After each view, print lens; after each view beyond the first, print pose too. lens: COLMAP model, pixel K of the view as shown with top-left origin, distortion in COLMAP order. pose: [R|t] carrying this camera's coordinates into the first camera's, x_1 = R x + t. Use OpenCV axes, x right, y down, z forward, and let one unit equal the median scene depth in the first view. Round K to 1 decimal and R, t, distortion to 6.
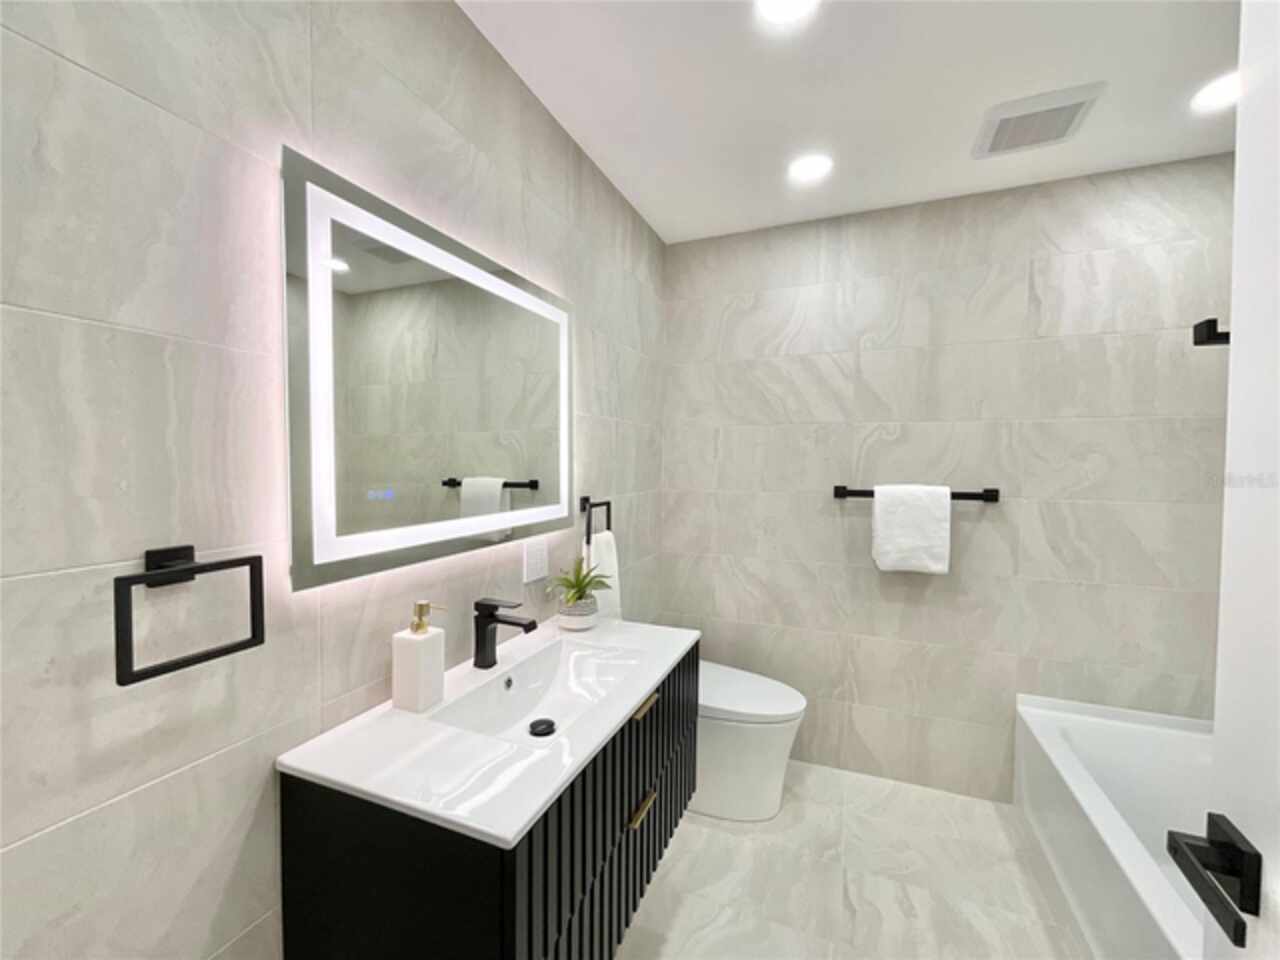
lens RADIAL K [[518.1, 0, 640.0], [0, 518.1, 480.0], [0, 0, 1]] dist [-0.001254, -0.000149]
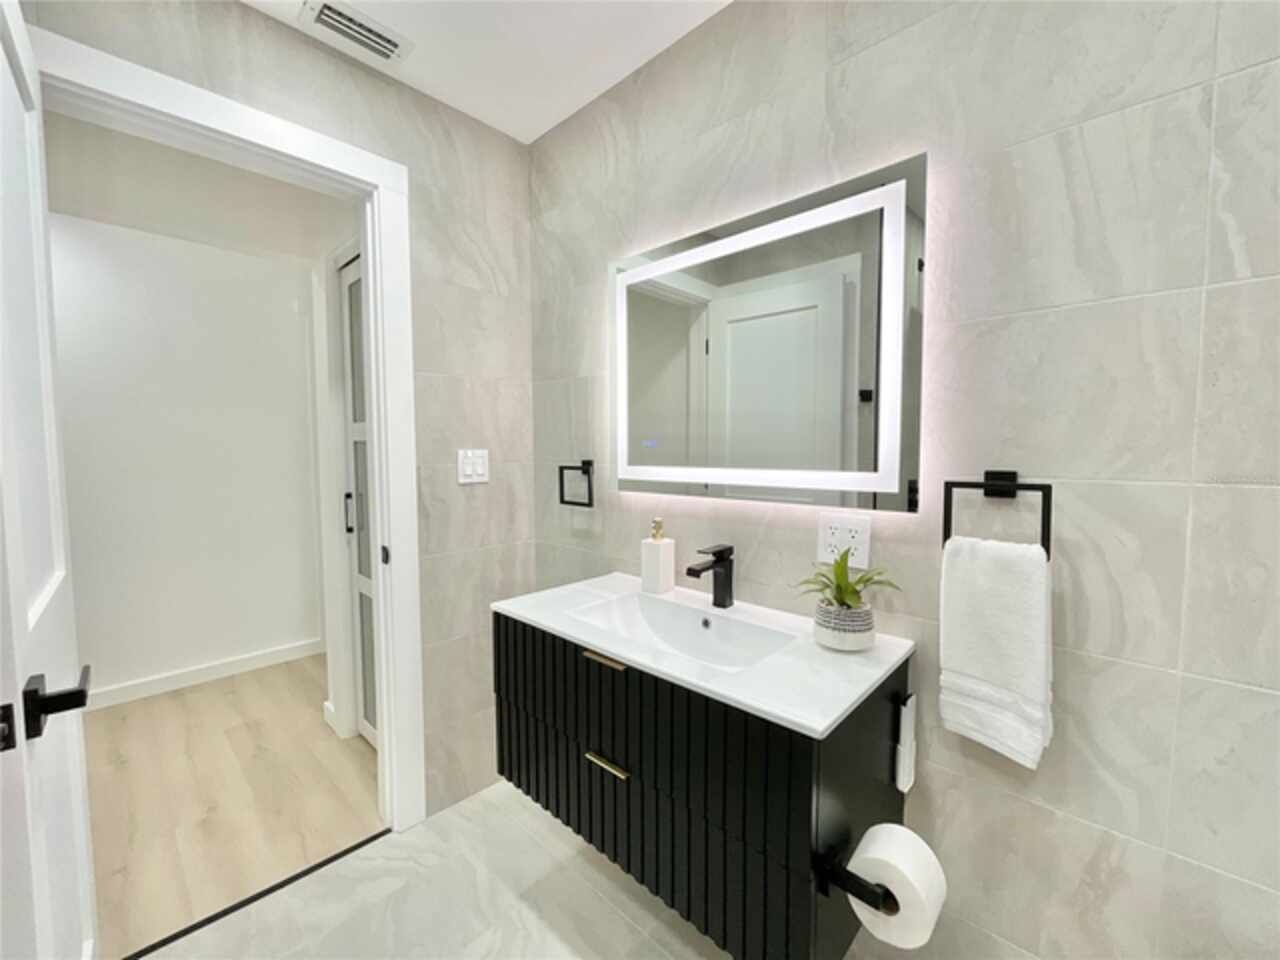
lens RADIAL K [[518.1, 0, 640.0], [0, 518.1, 480.0], [0, 0, 1]] dist [-0.001254, -0.000149]
pose [[-0.373171, 0.049892, -0.926420, 0.924809], [-0.032358, 0.997246, 0.066740, 0.030555], [0.927198, 0.054883, -0.370528, 1.481072]]
